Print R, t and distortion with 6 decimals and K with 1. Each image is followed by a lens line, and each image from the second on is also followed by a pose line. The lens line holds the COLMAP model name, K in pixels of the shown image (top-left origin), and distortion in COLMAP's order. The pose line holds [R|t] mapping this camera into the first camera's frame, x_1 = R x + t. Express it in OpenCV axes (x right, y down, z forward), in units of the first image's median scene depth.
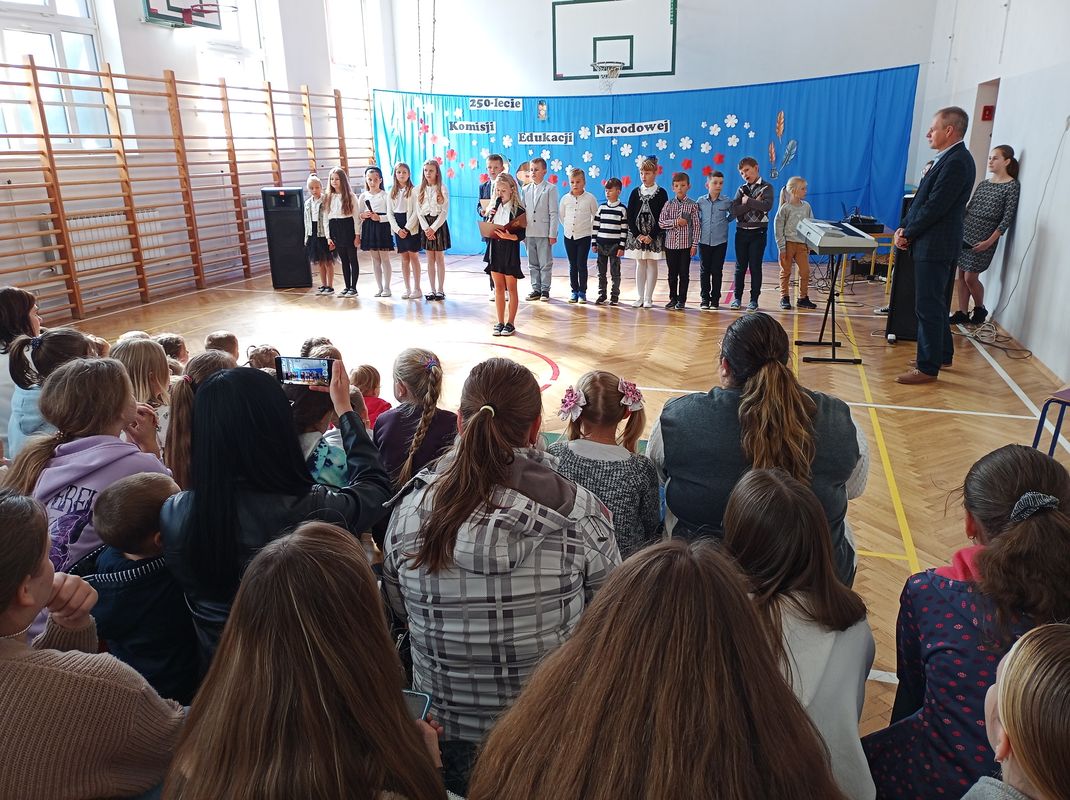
lens RADIAL K [[787.9, 0, 535.0], [0, 787.9, 400.0], [0, 0, 1]] dist [0.102514, -0.159419]
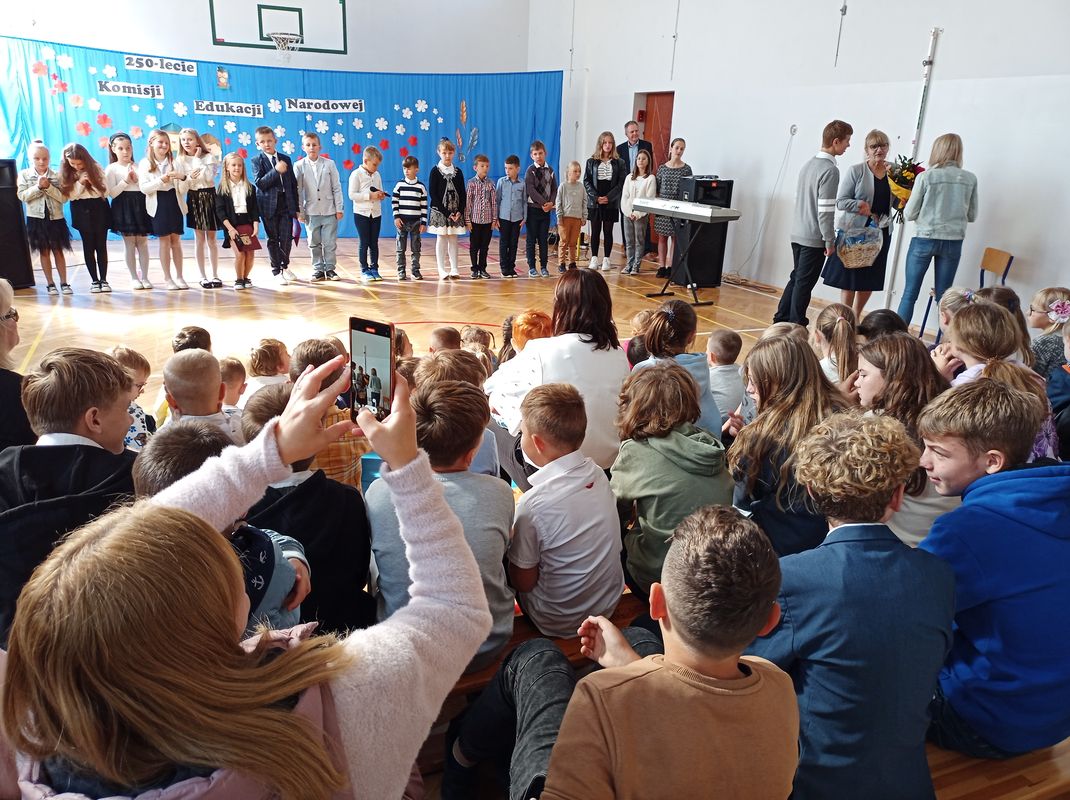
lens RADIAL K [[794.0, 0, 535.0], [0, 794.0, 400.0], [0, 0, 1]] dist [0.007984, -0.007824]
pose [[0.759211, -0.164144, 0.629806, -0.360970], [0.148526, 0.985836, 0.077892, -0.020351], [-0.633671, 0.034406, 0.772837, 0.089937]]
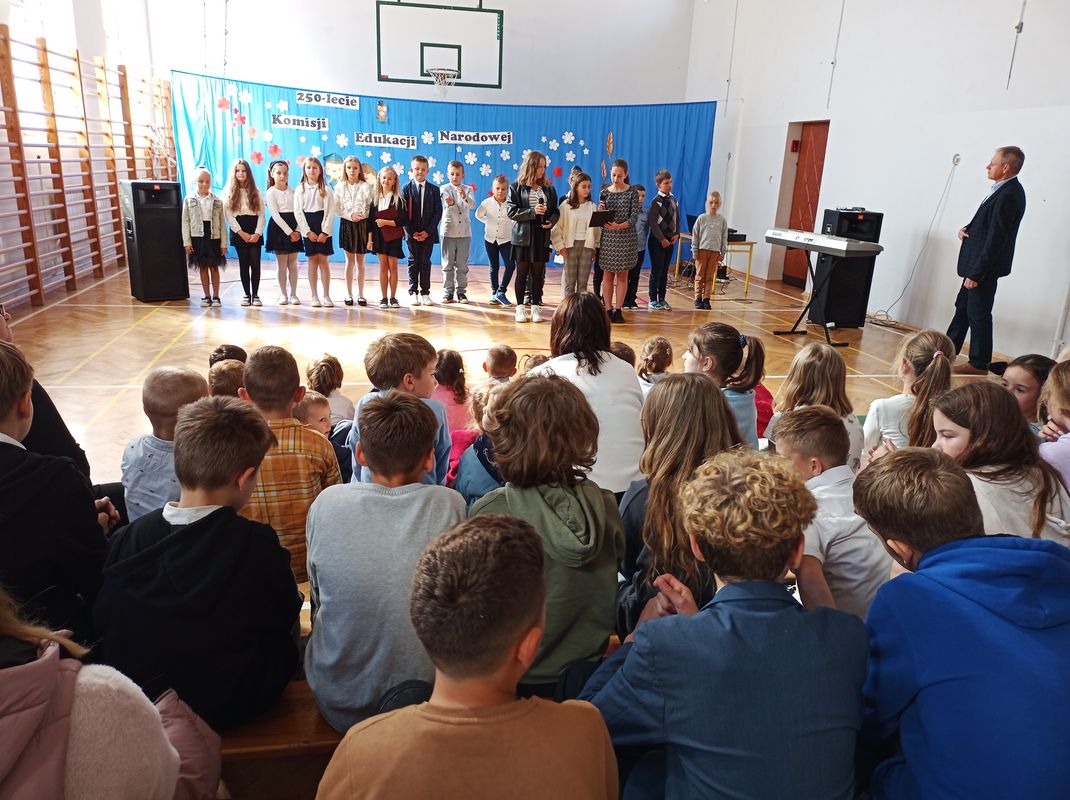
lens RADIAL K [[795.3, 0, 535.0], [0, 795.3, 400.0], [0, 0, 1]] dist [0.048687, -0.058471]
pose [[0.880031, -0.083775, 0.467468, -0.317121], [0.089416, 0.995943, 0.010153, -0.010705], [-0.466422, 0.032864, 0.883951, 0.074381]]
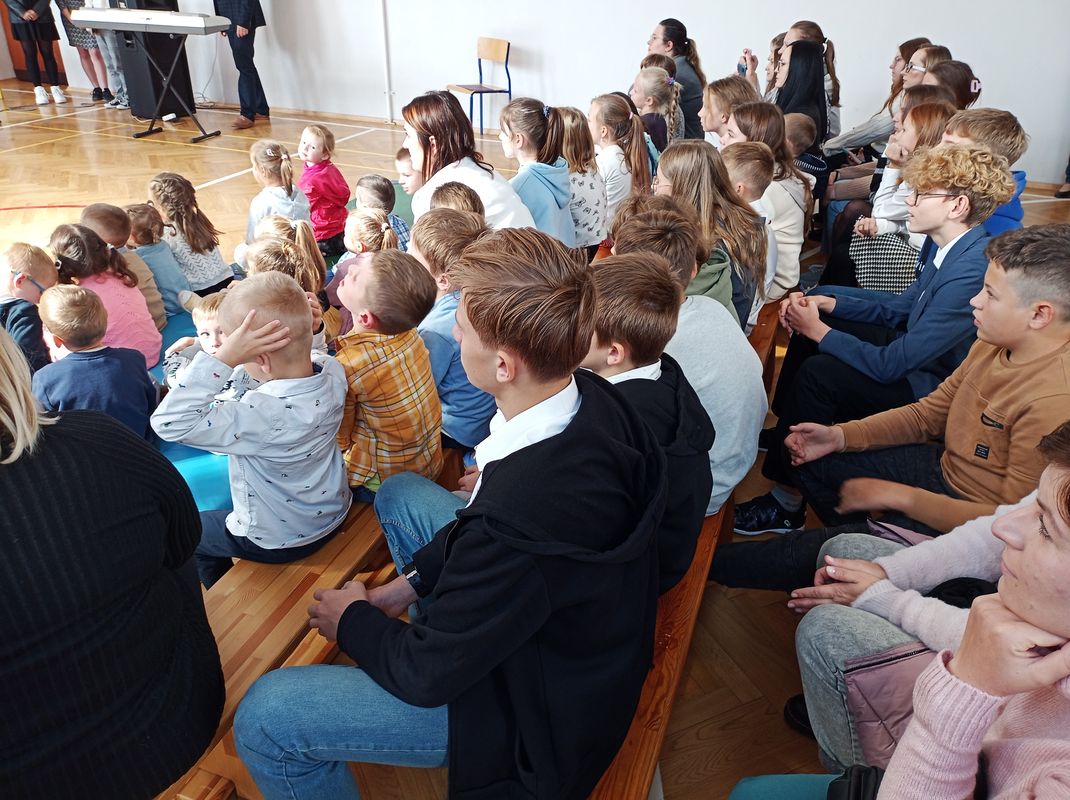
lens RADIAL K [[793.8, 0, 535.0], [0, 793.8, 400.0], [0, 0, 1]] dist [0.037523, -0.044845]
pose [[0.036166, -0.475400, 0.879026, -0.427568], [0.274847, 0.850413, 0.448617, -0.061689], [-0.960808, 0.225373, 0.161418, 0.240244]]
